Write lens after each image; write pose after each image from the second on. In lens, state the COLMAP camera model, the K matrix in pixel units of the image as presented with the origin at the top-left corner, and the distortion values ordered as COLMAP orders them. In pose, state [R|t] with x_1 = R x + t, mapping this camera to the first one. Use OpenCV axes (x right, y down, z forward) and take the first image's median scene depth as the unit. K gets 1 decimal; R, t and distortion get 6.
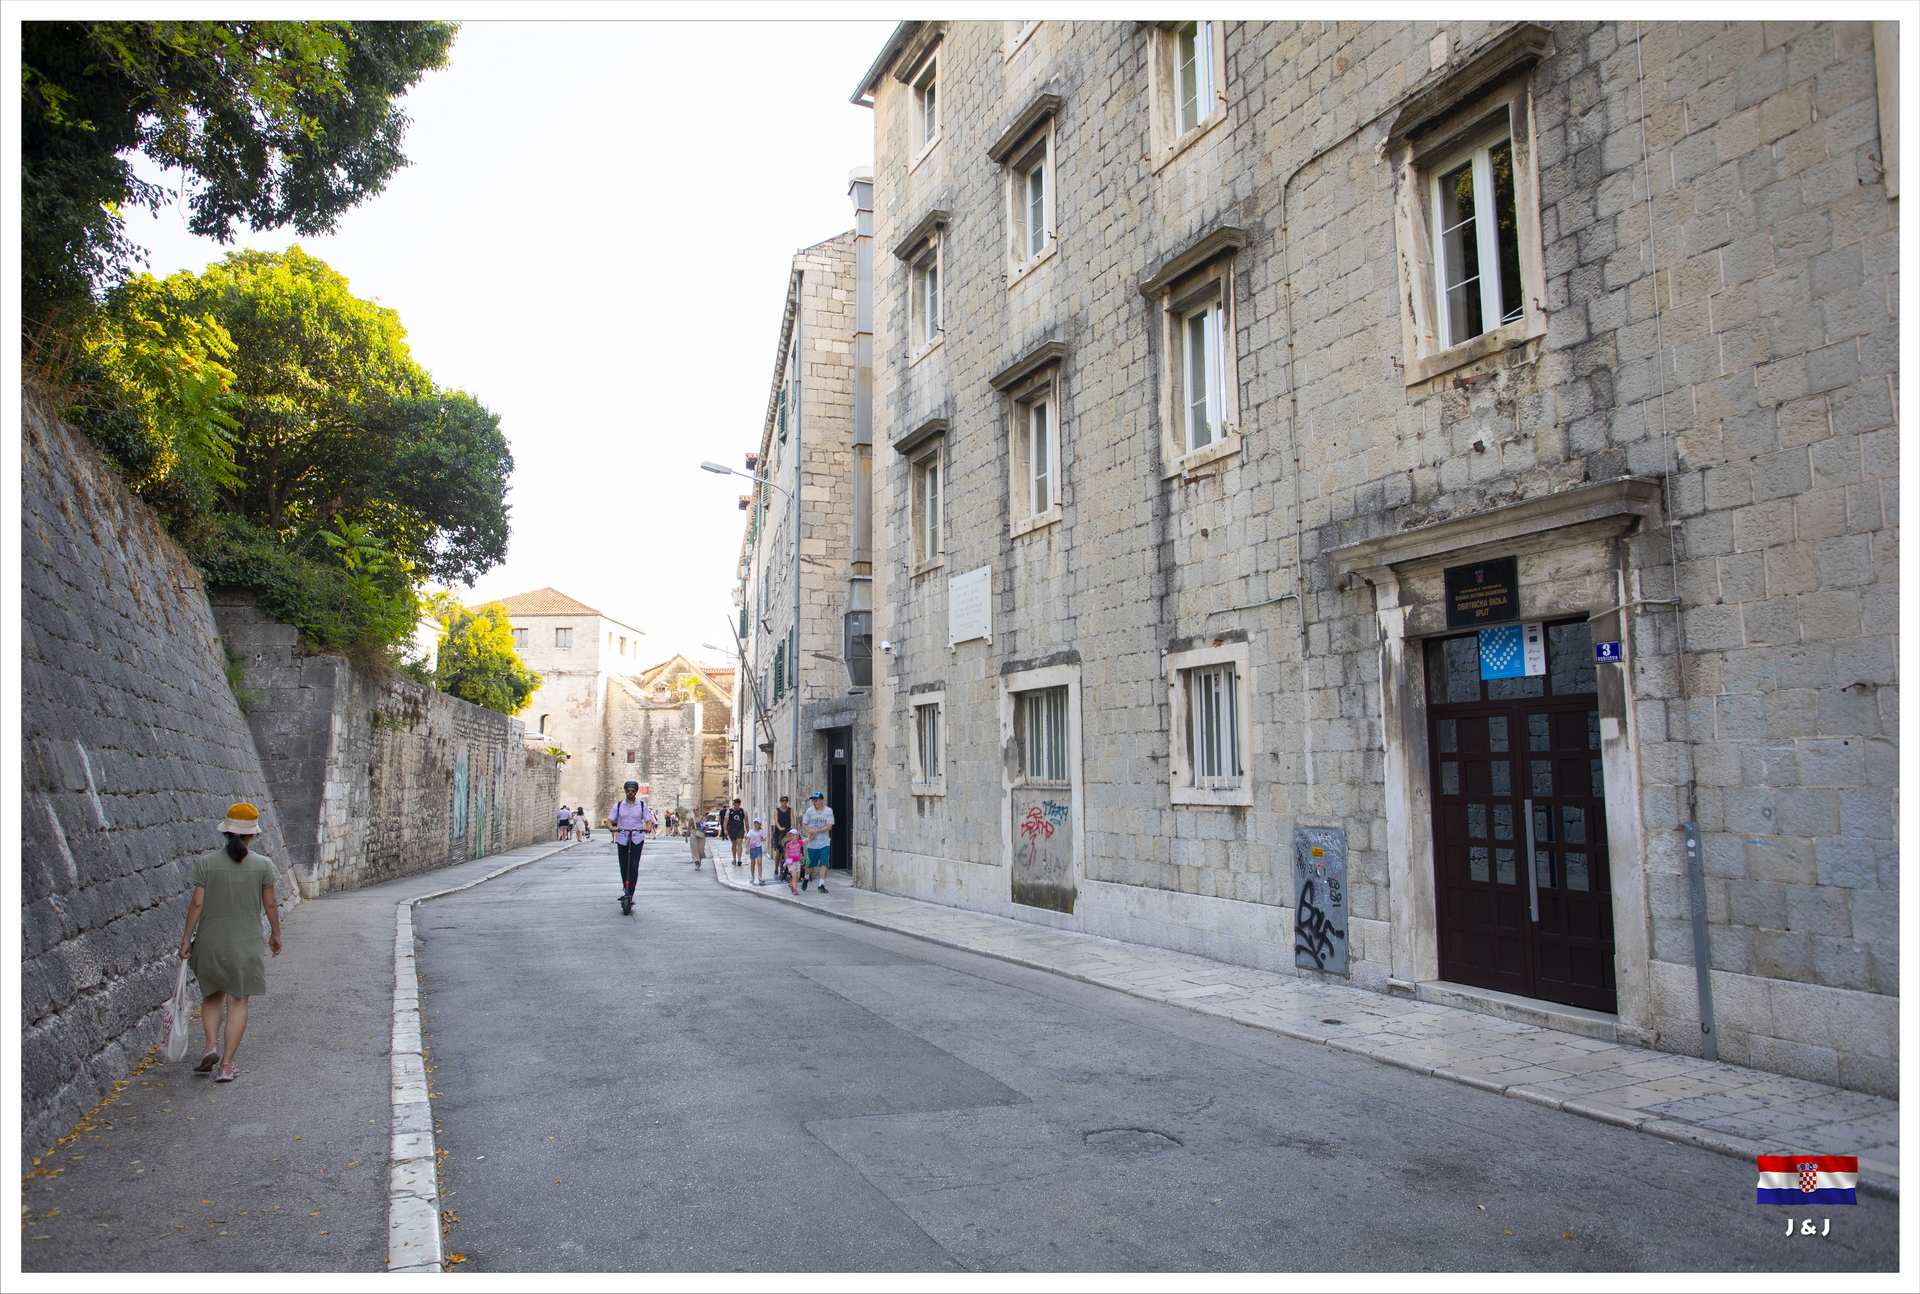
lens RADIAL K [[1231.6, 0, 964.2], [0, 1231.6, 641.1], [0, 0, 1]] dist [-0.004223, 0.000023]
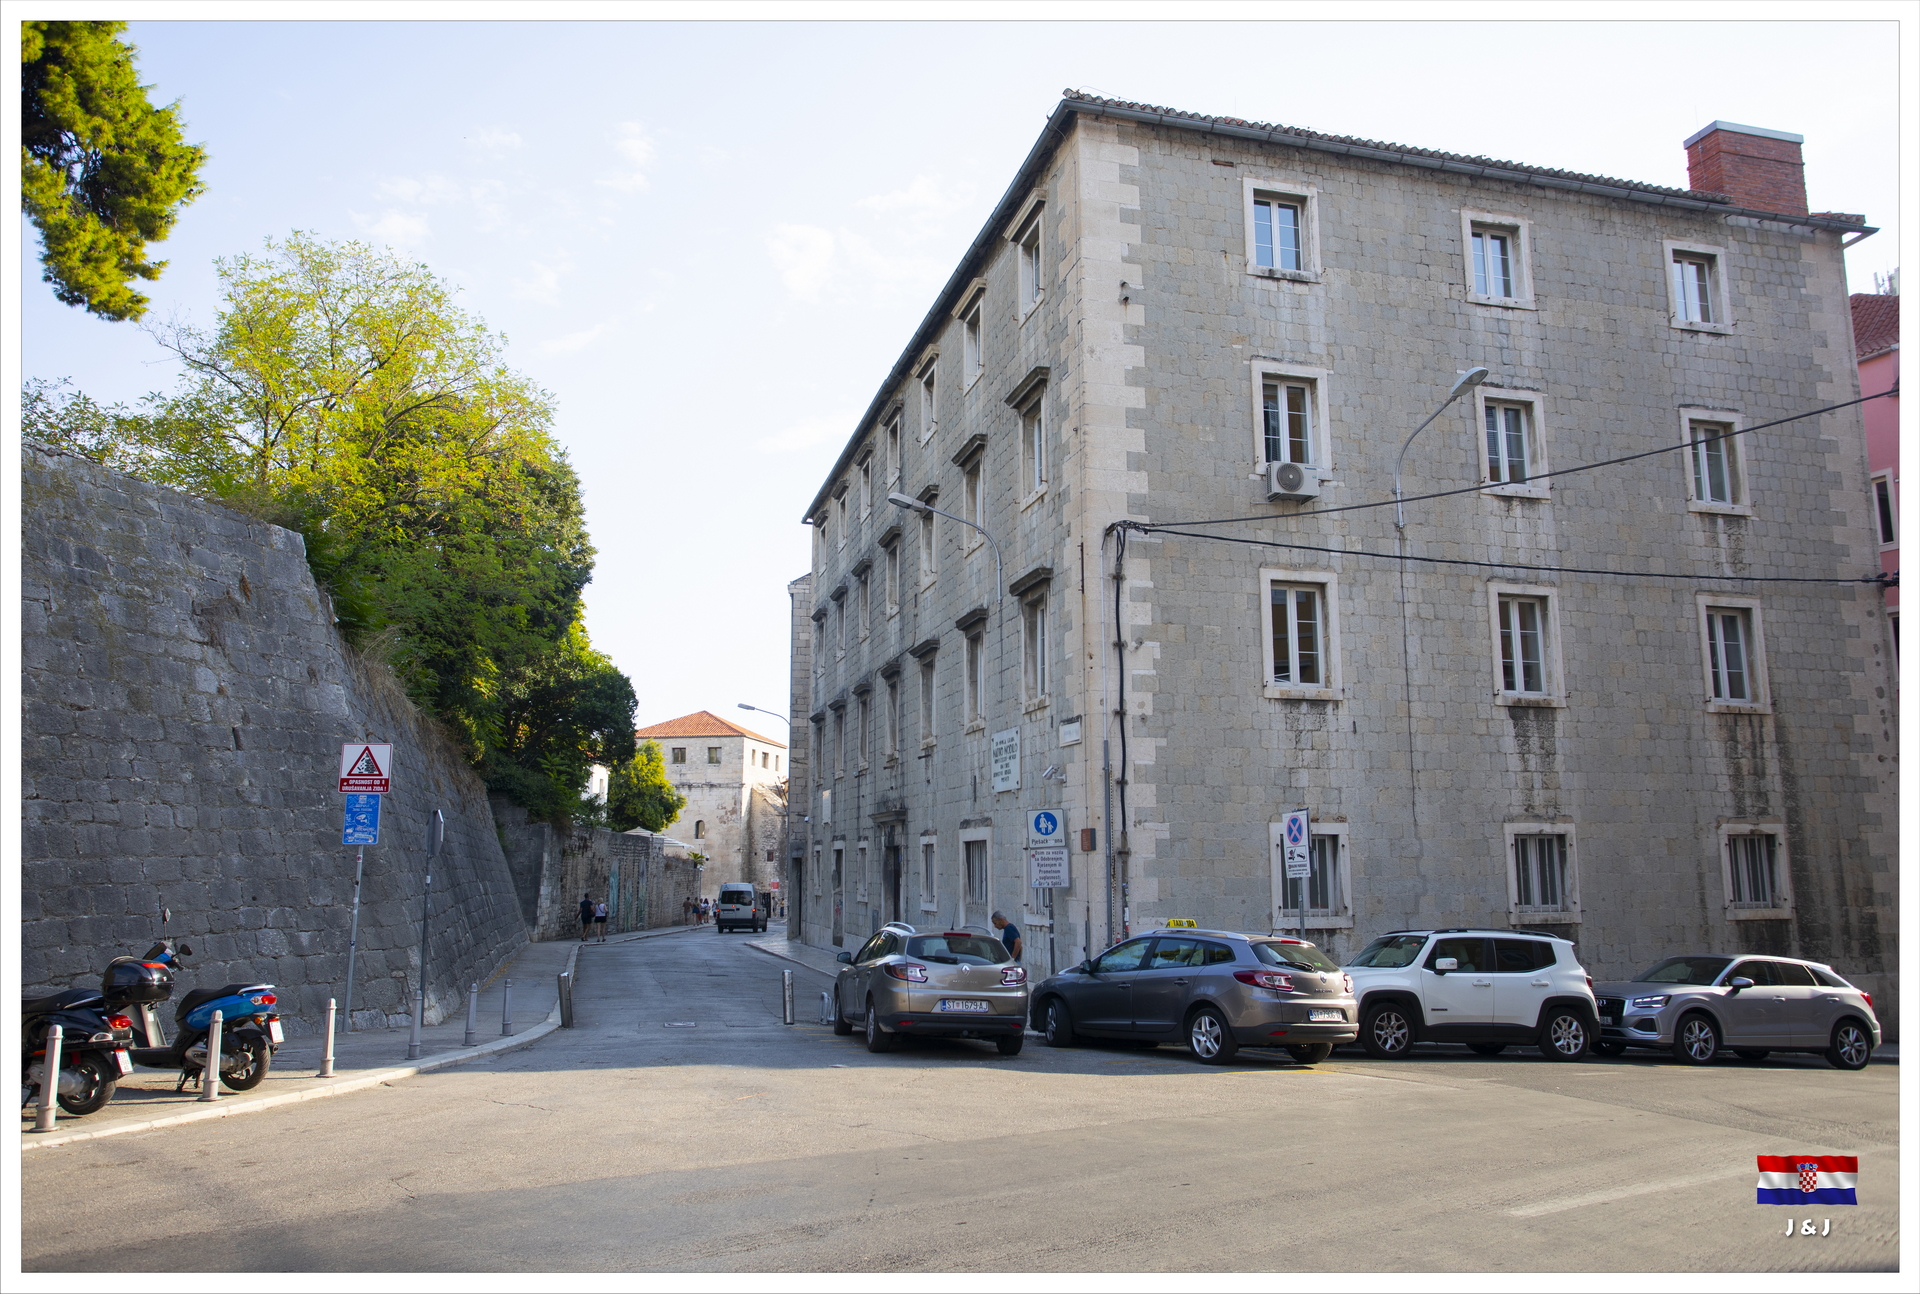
lens RADIAL K [[1444.8, 0, 960.9], [0, 1444.8, 643.2], [0, 0, 1]] dist [0.027552, 0.021989]
pose [[0.983402, -0.019593, -0.180378, 0.425364], [0.011781, 0.998950, -0.044279, -0.121037], [0.181056, 0.041419, 0.982600, -0.876301]]
